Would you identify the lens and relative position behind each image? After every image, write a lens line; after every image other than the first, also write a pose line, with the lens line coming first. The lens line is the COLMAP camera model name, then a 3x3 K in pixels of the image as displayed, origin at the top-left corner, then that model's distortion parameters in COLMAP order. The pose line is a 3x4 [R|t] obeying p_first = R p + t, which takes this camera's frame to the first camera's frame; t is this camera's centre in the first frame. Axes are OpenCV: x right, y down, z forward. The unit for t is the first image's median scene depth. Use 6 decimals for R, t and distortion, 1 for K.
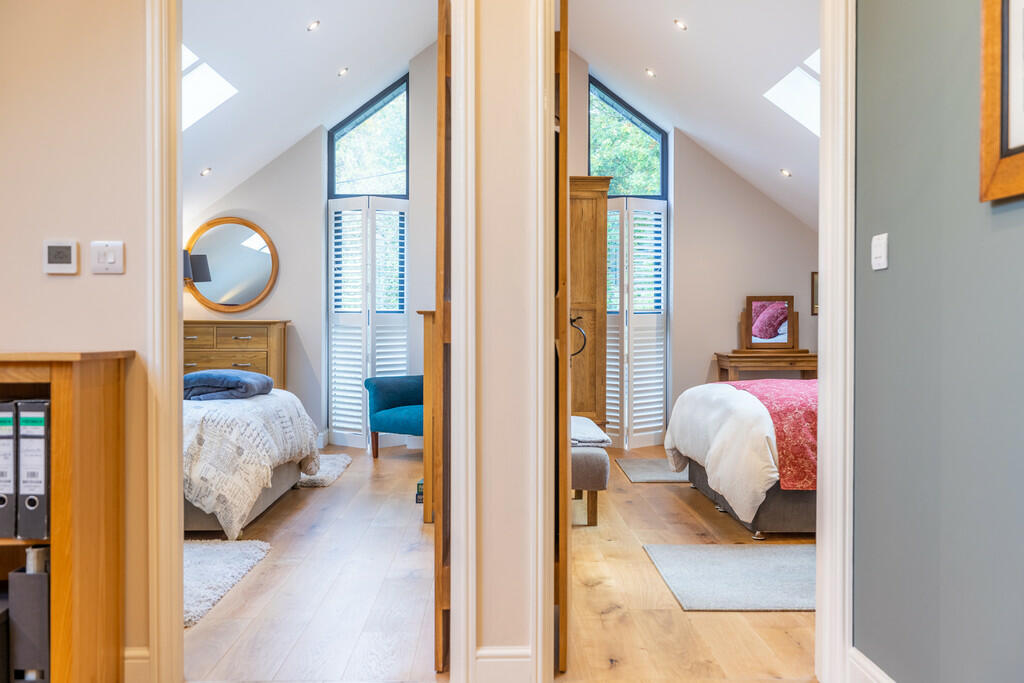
lens RADIAL K [[996.4, 0, 503.9], [0, 996.4, 336.4], [0, 0, 1]] dist [-0.002156, 0.000000]
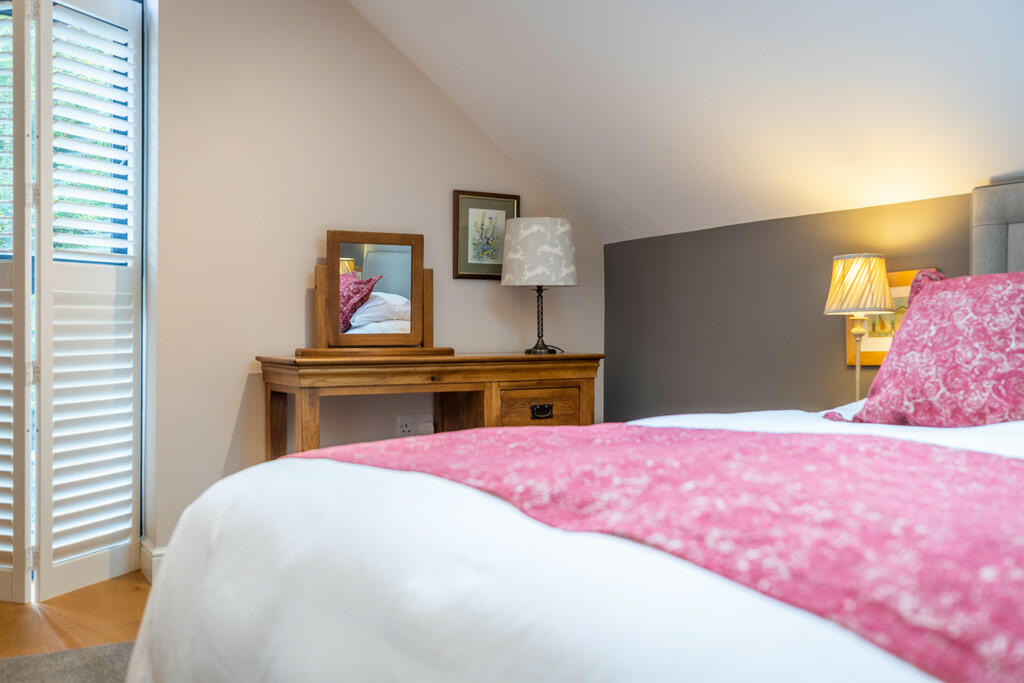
lens RADIAL K [[996.4, 0, 517.3], [0, 996.4, 340.1], [0, 0, 1]] dist [-0.002156, 0.000000]
pose [[0.872940, 0.001066, 0.487827, 0.098833], [0.004115, 0.999946, -0.009549, 0.014017], [-0.487810, 0.010343, 0.872888, 0.566606]]
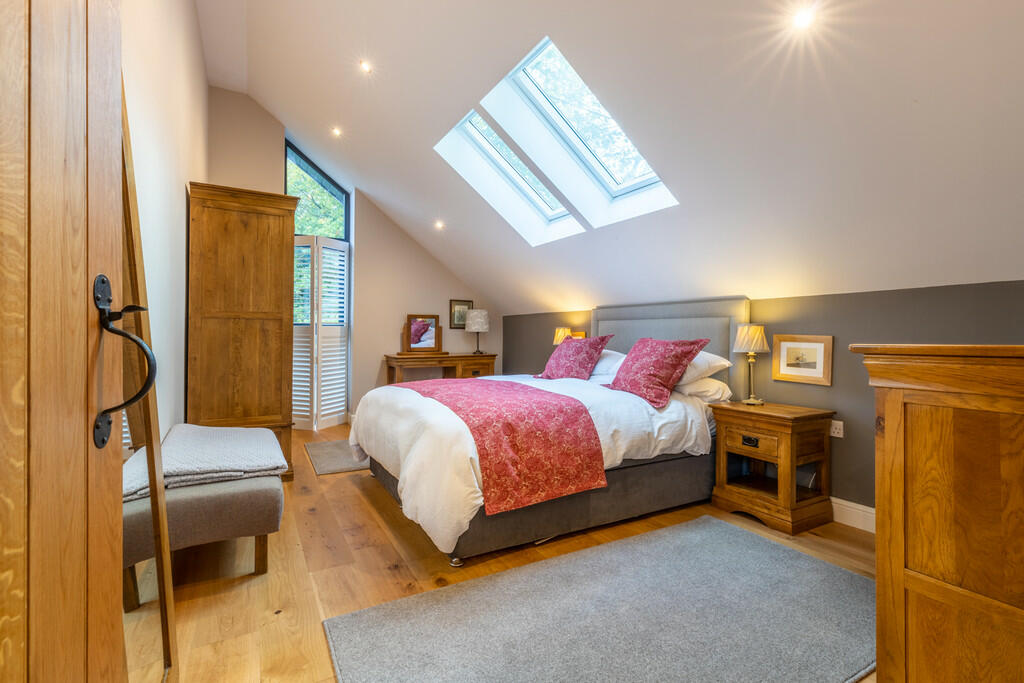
lens RADIAL K [[469.5, 0, 505.9], [0, 469.5, 335.1], [0, 0, 1]] dist [0.003448, 0.000165]
pose [[0.880392, 0.007692, 0.474183, 0.051124], [-0.001921, 0.999918, -0.012655, -0.003111], [-0.474242, 0.010230, 0.880335, 0.348861]]
